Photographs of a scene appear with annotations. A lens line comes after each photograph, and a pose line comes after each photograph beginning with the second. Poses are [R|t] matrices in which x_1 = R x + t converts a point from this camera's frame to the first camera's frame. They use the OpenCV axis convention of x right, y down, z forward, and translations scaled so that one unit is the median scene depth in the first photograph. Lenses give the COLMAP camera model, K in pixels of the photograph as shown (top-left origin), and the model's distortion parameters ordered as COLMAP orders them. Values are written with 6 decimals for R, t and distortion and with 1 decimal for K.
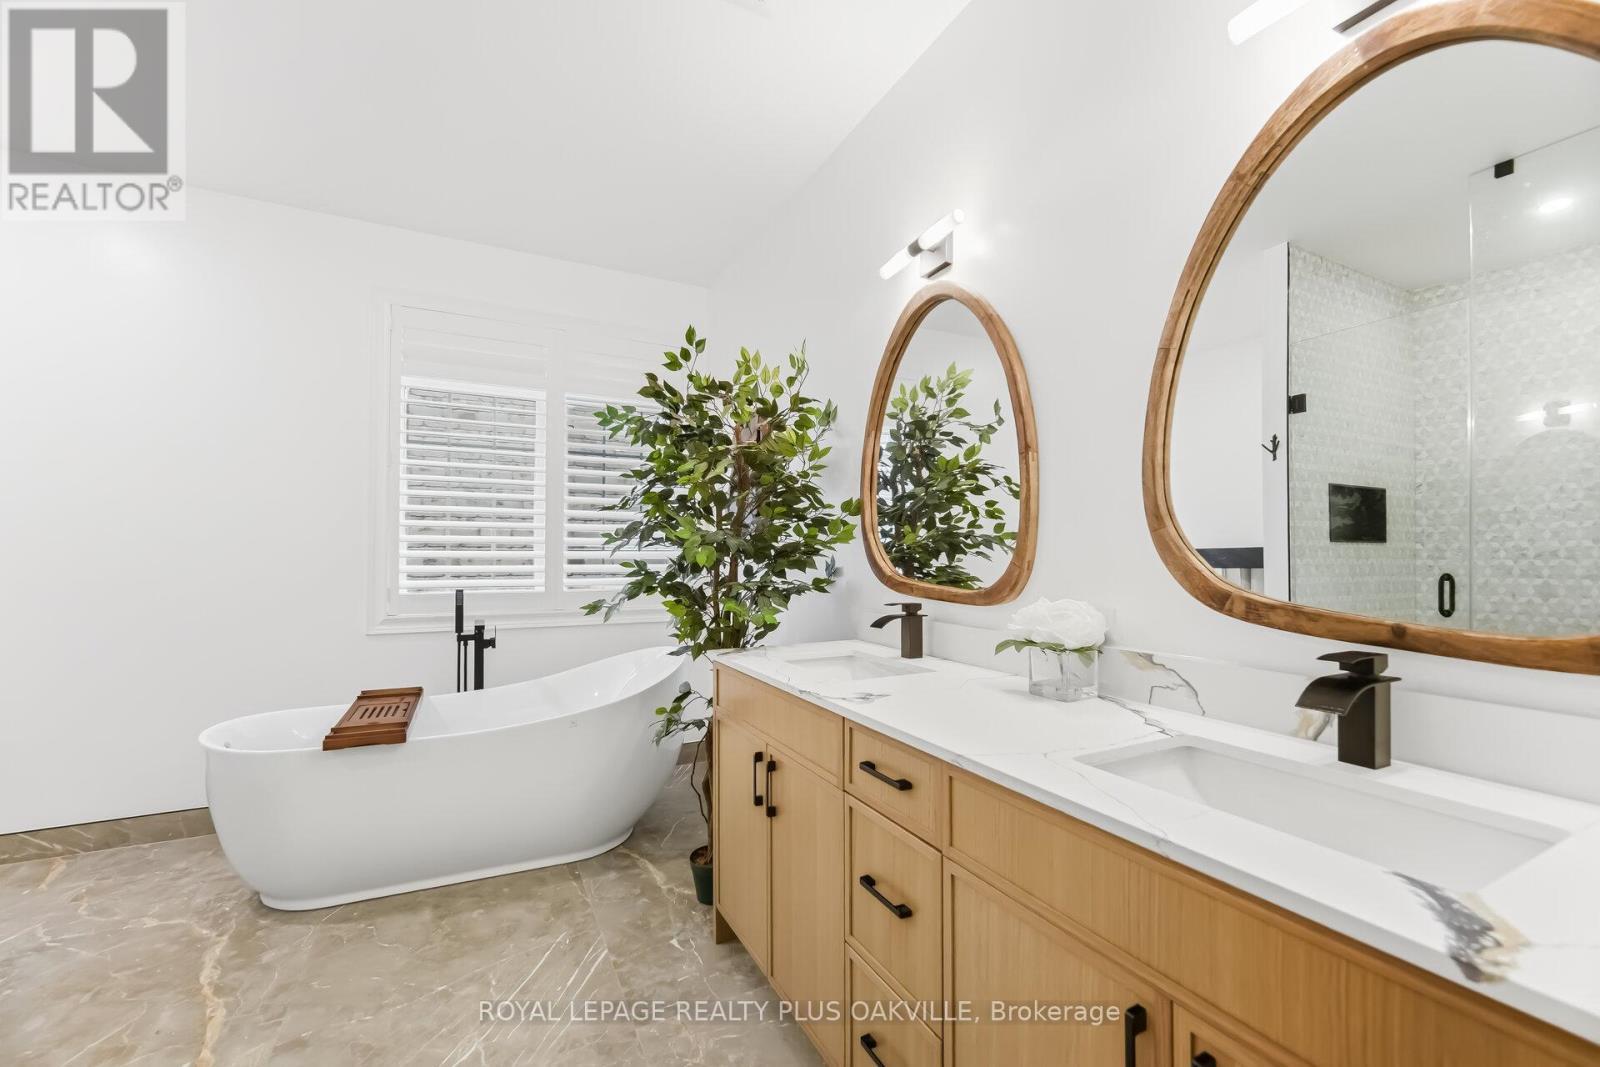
lens RADIAL K [[651.4, 0, 794.5], [0, 651.4, 549.1], [0, 0, 1]] dist [-0.000485, 0.000469]
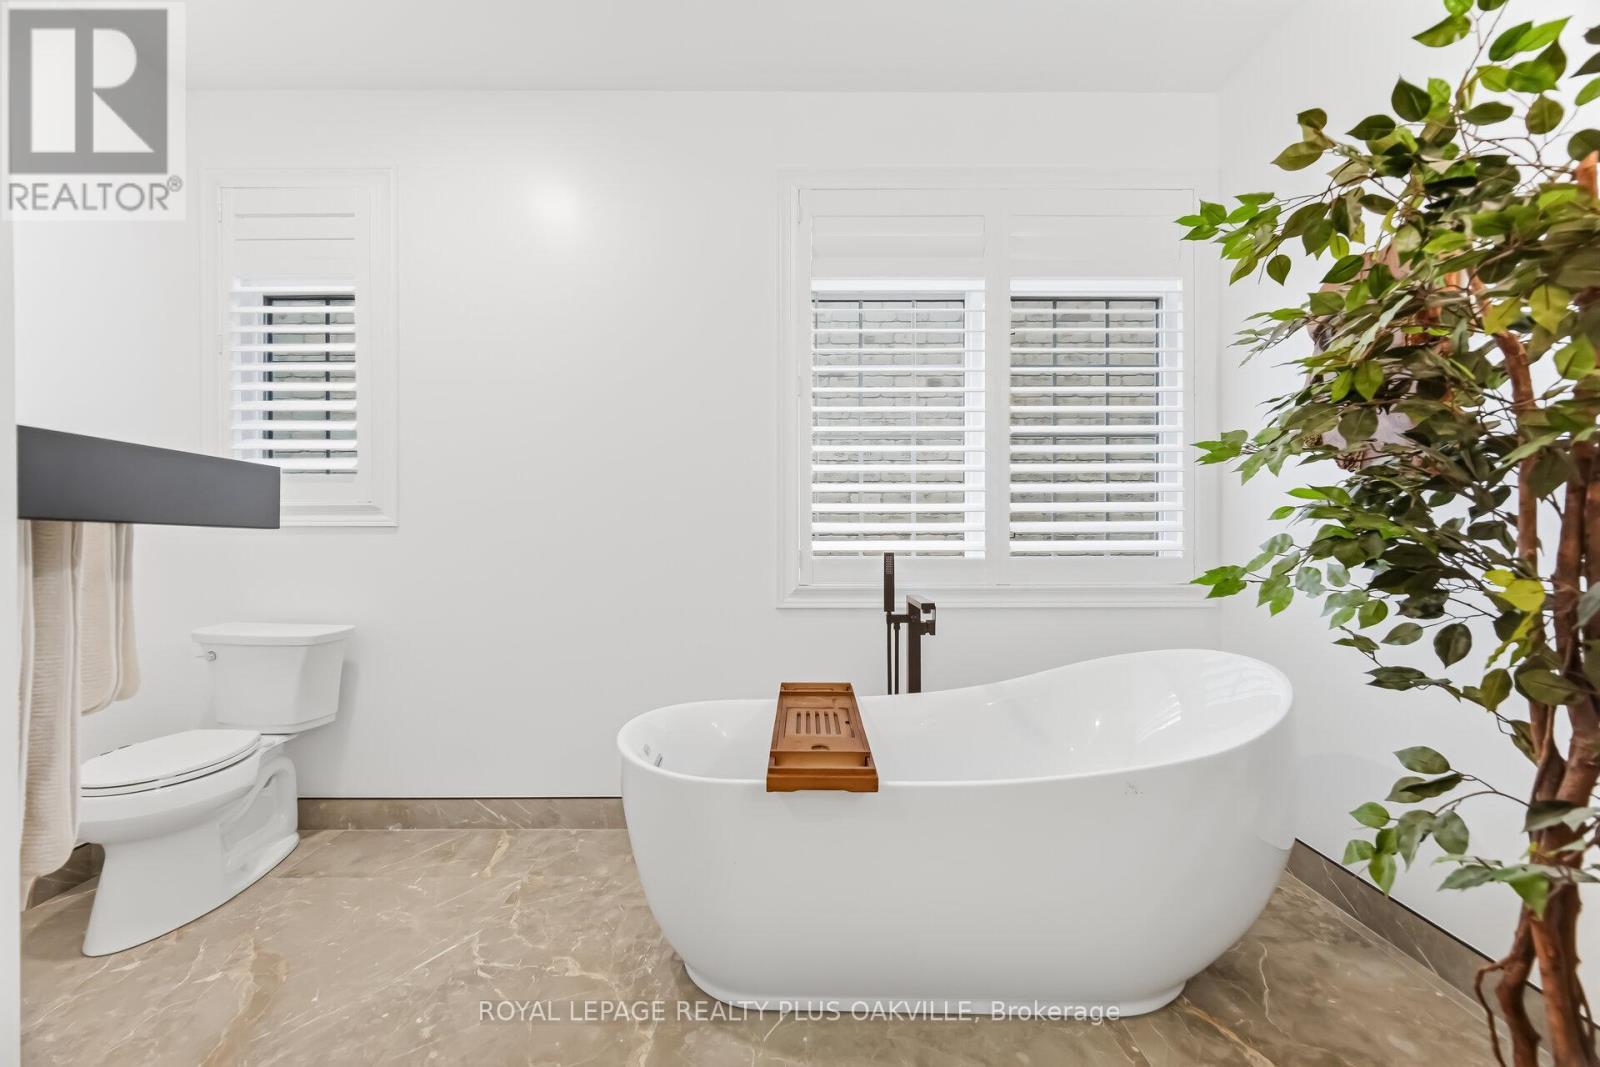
lens RADIAL K [[649.4, 0, 800.0], [0, 649.4, 533.5], [0, 0, 1]] dist [0.000097, -0.000055]
pose [[0.895159, -0.004813, -0.445721, -0.323980], [0.009618, 0.999917, 0.008518, 0.039269], [0.445643, -0.011911, 0.895131, 0.353141]]
